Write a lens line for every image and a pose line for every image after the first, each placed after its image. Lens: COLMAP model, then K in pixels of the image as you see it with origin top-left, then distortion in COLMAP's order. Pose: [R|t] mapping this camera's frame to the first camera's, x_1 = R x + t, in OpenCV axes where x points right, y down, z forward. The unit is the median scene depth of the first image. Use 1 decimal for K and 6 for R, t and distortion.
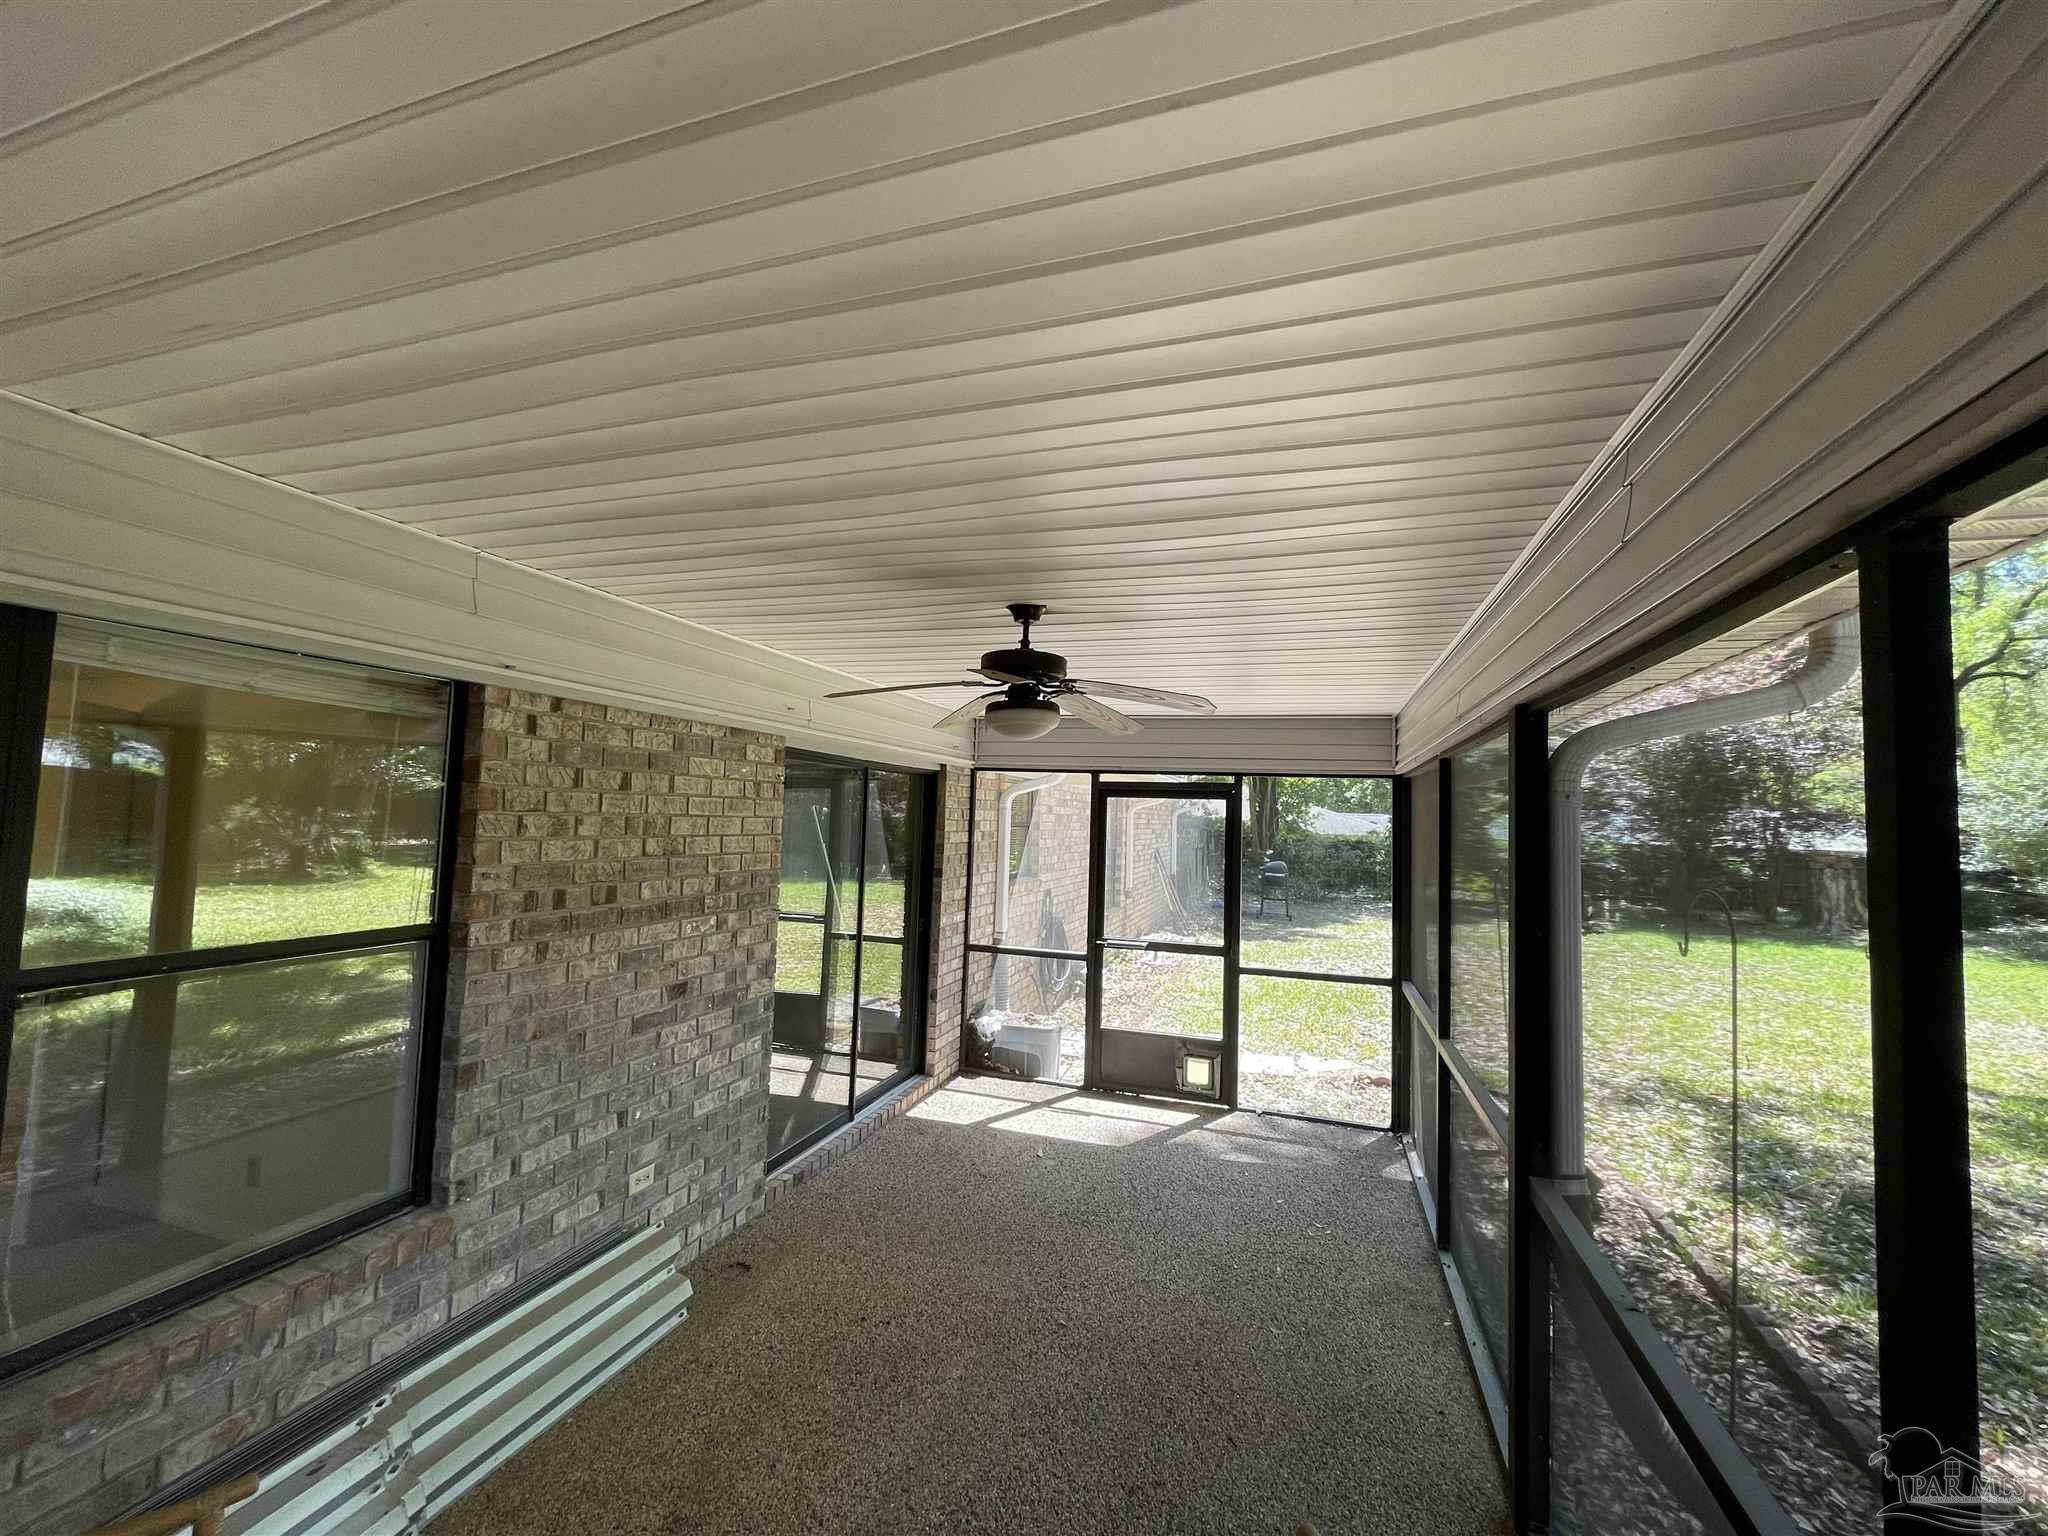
lens RADIAL K [[823.8, 0, 1031.9], [0, 823.8, 770.9], [0, 0, 1]] dist [0.000952, -0.000725]
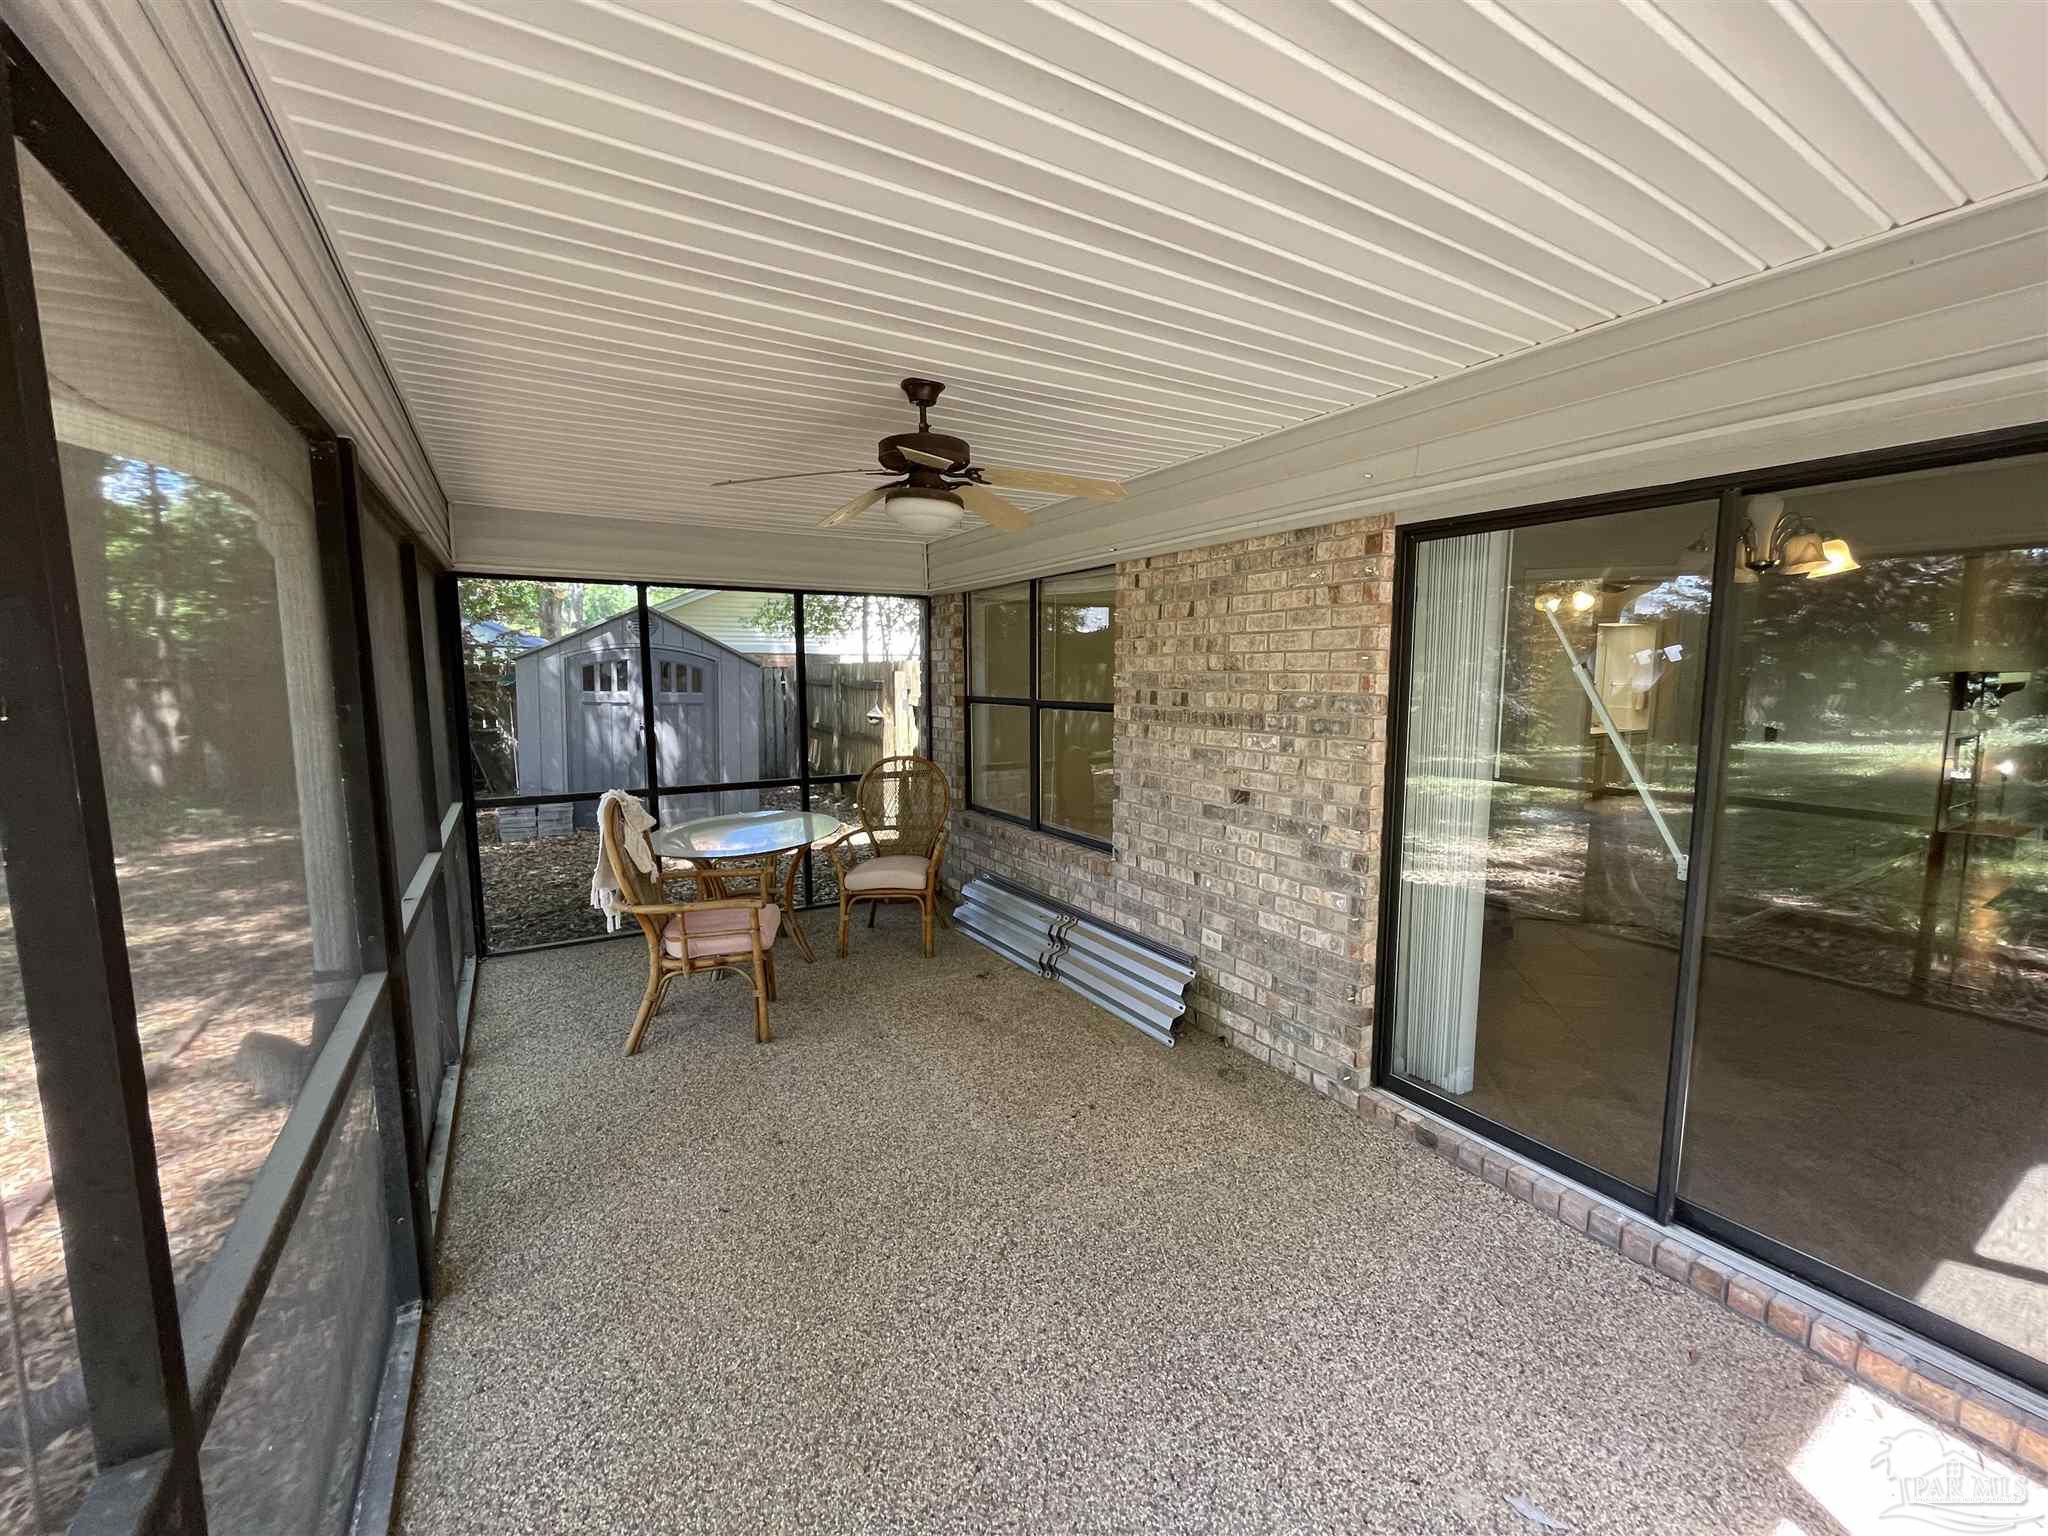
lens RADIAL K [[823.8, 0, 1032.3], [0, 823.8, 759.2], [0, 0, 1]] dist [0.000952, -0.000725]
pose [[-0.646280, 0.056714, -0.760990, 0.585156], [0.030144, 0.998353, 0.048805, 0.162183], [0.762505, 0.008602, -0.646926, 1.541927]]
